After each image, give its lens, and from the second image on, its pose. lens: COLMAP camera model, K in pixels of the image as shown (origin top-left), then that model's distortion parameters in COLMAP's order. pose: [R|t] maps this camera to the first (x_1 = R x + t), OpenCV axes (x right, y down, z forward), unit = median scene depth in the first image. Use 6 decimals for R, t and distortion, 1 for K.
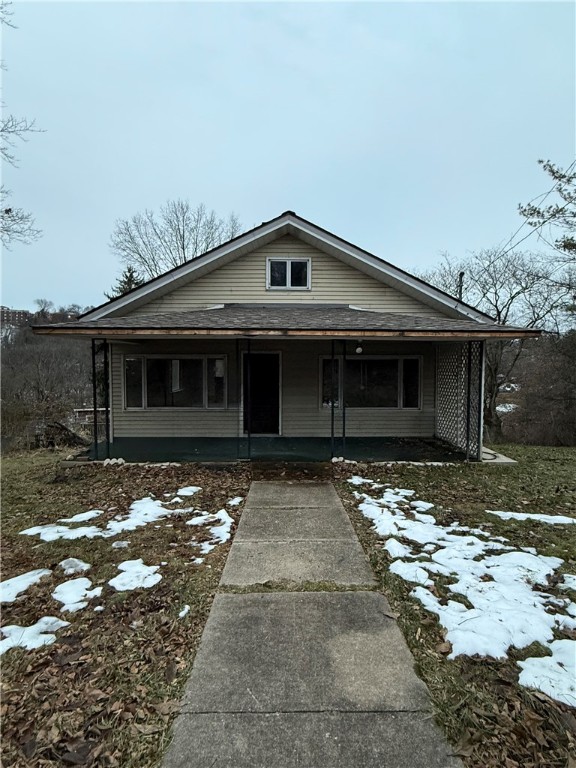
lens RADIAL K [[402.0, 0, 288.6], [0, 402.0, 384.0], [0, 0, 1]] dist [-0.006731, 0.000211]
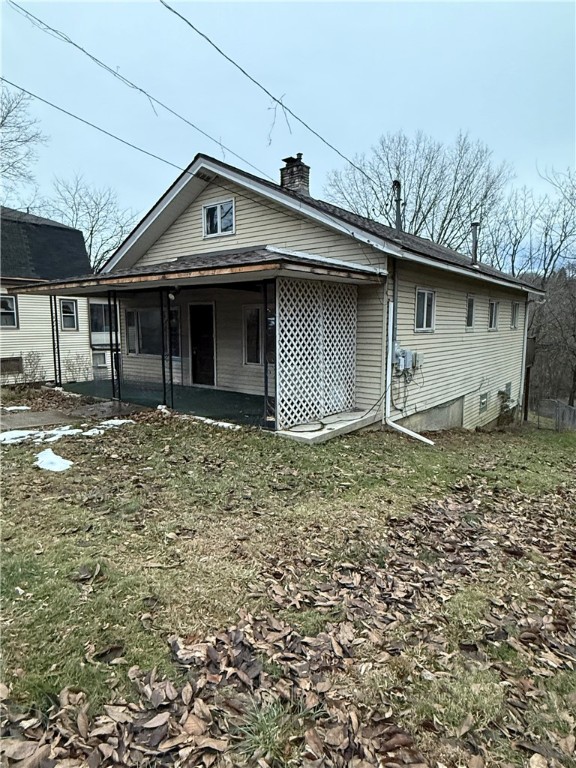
lens RADIAL K [[460.7, 0, 285.9], [0, 460.7, 382.7], [0, 0, 1]] dist [-0.009418, -0.001165]
pose [[0.772240, 0.079142, -0.630383, 0.838633], [-0.034015, 0.995938, 0.083366, 0.015402], [0.634420, -0.042936, 0.771795, 0.242905]]
